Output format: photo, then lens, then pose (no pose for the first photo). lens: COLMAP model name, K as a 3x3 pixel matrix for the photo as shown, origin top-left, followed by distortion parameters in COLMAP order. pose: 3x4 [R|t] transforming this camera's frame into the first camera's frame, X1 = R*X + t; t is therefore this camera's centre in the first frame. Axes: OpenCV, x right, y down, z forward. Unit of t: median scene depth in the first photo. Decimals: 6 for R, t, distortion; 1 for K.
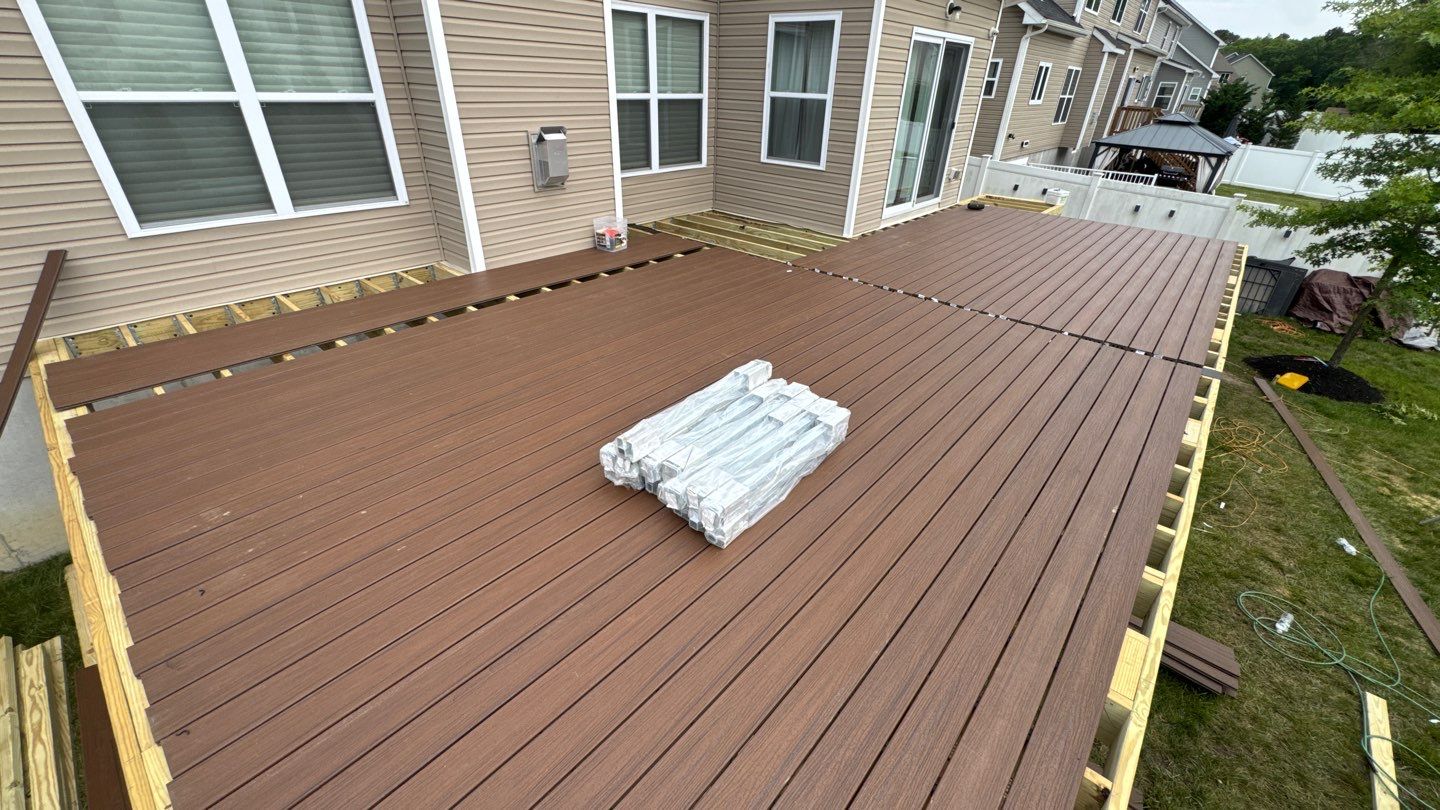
lens RADIAL K [[573.5, 0, 716.9], [0, 573.5, 407.0], [0, 0, 1]] dist [-0.006527, 0.001641]
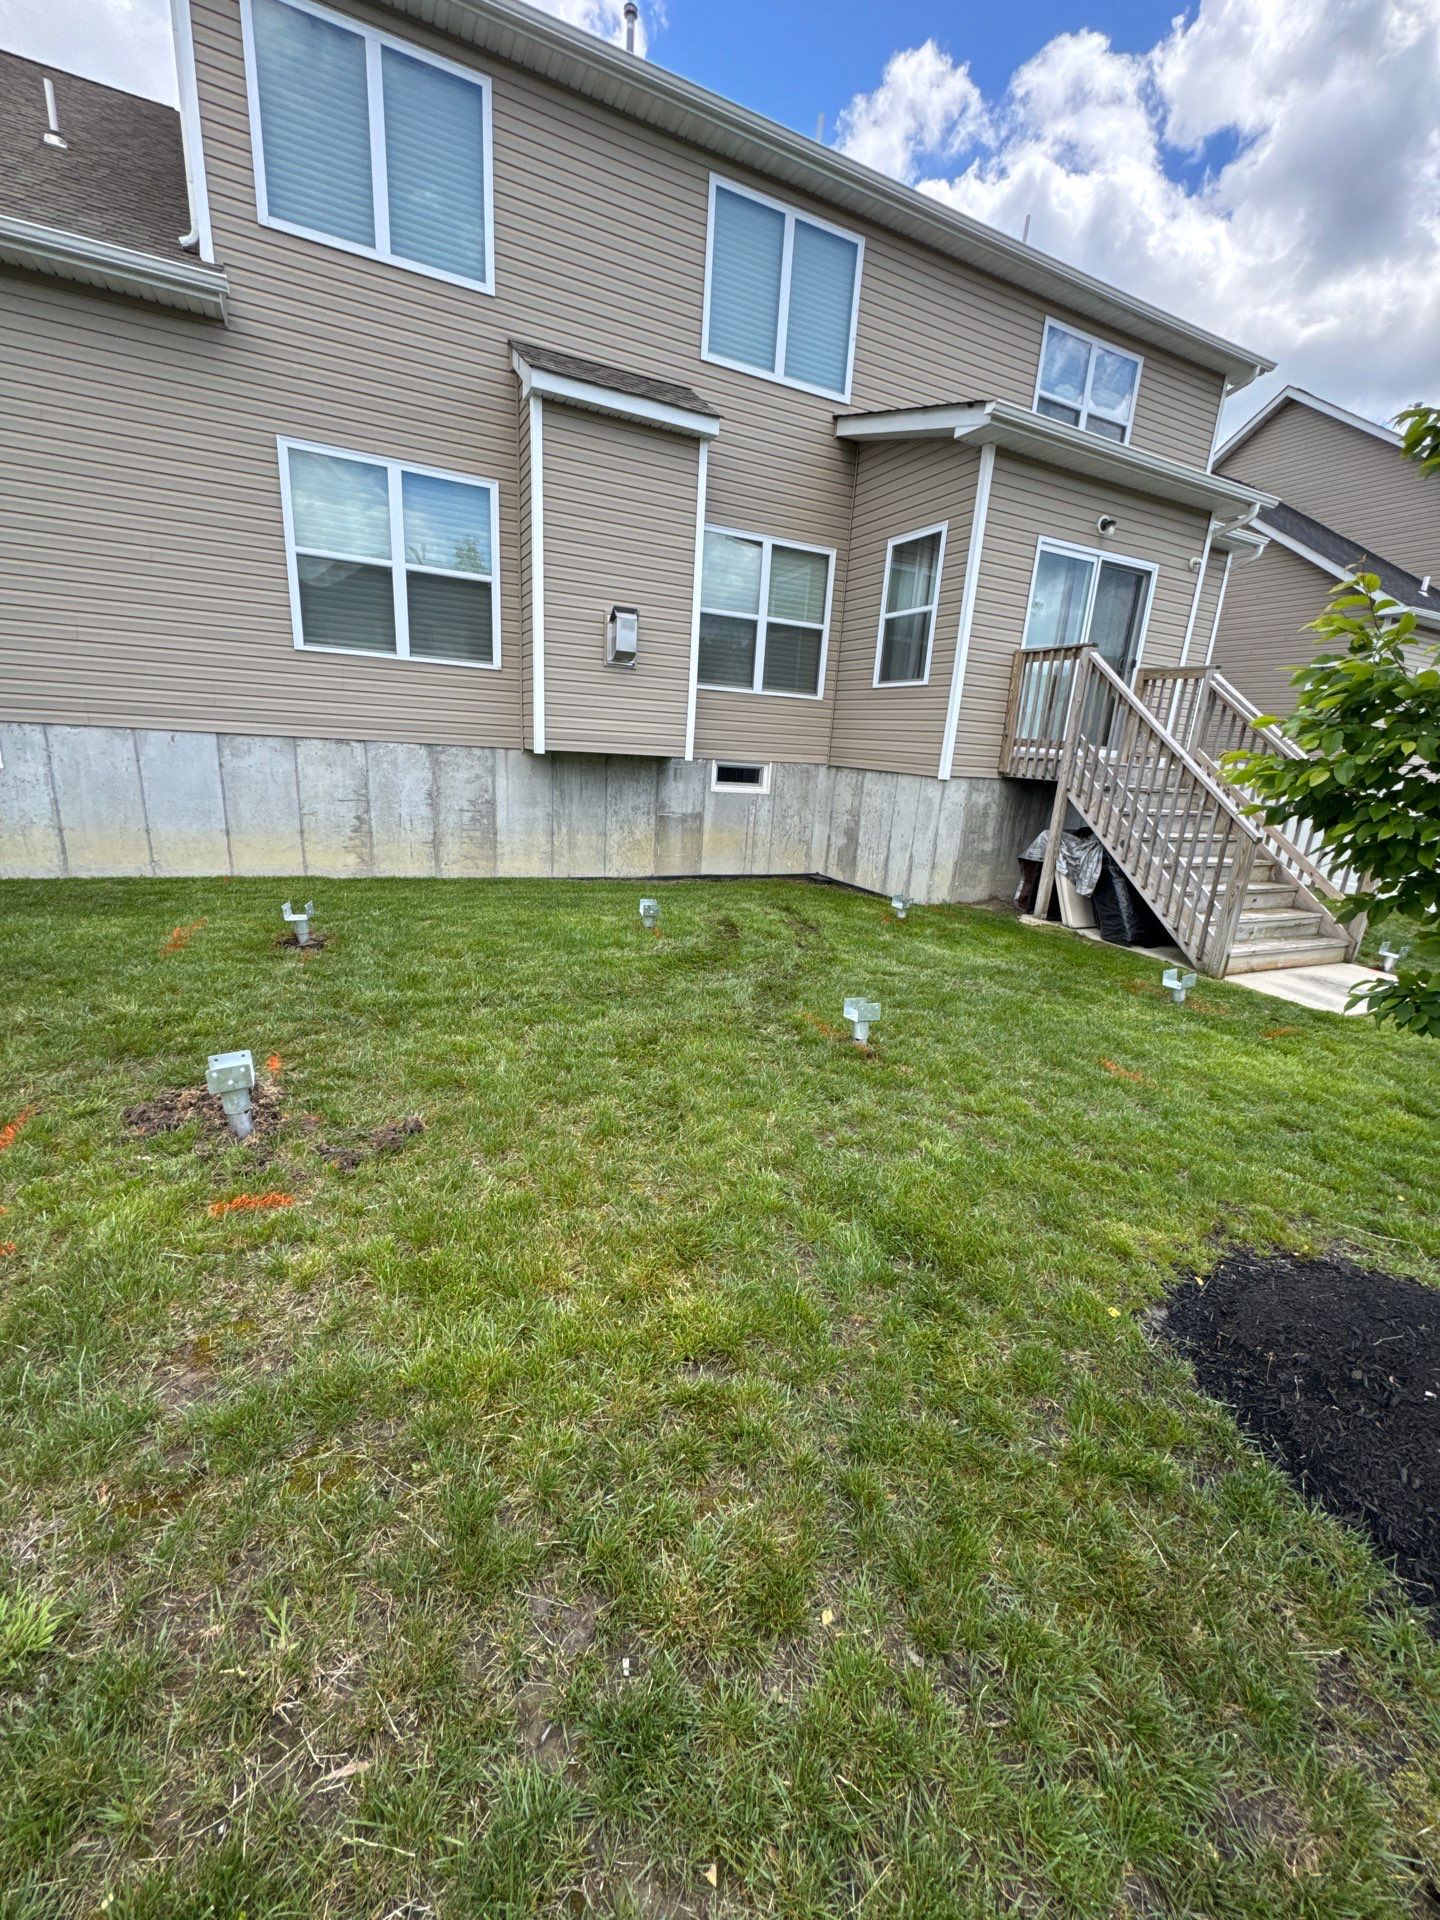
lens RADIAL K [[752.5, 0, 716.6], [0, 752.5, 958.4], [0, 0, 1]] dist [-0.002470, -0.000939]
pose [[0.918591, 0.134709, -0.371544, 0.376717], [-0.226906, 0.949493, -0.216741, 0.321035], [0.323581, 0.283402, 0.902762, -0.048532]]
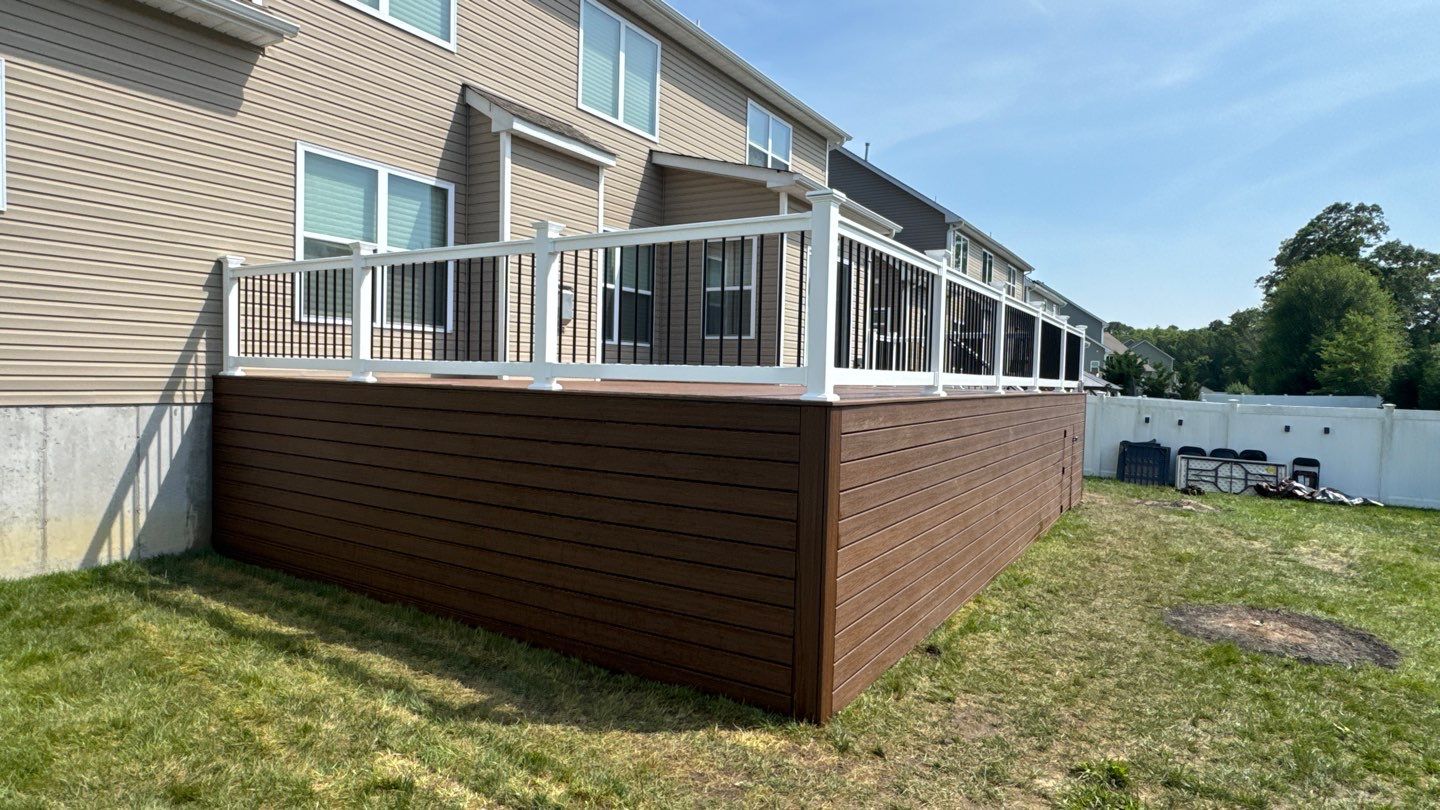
lens RADIAL K [[791.8, 0, 712.5], [0, 791.8, 413.7], [0, 0, 1]] dist [-0.009792, 0.002764]
pose [[0.987036, -0.011876, 0.160058, -0.182167], [0.083249, 0.890502, -0.447299, 0.499481], [-0.137220, 0.454825, 0.879946, -0.440304]]
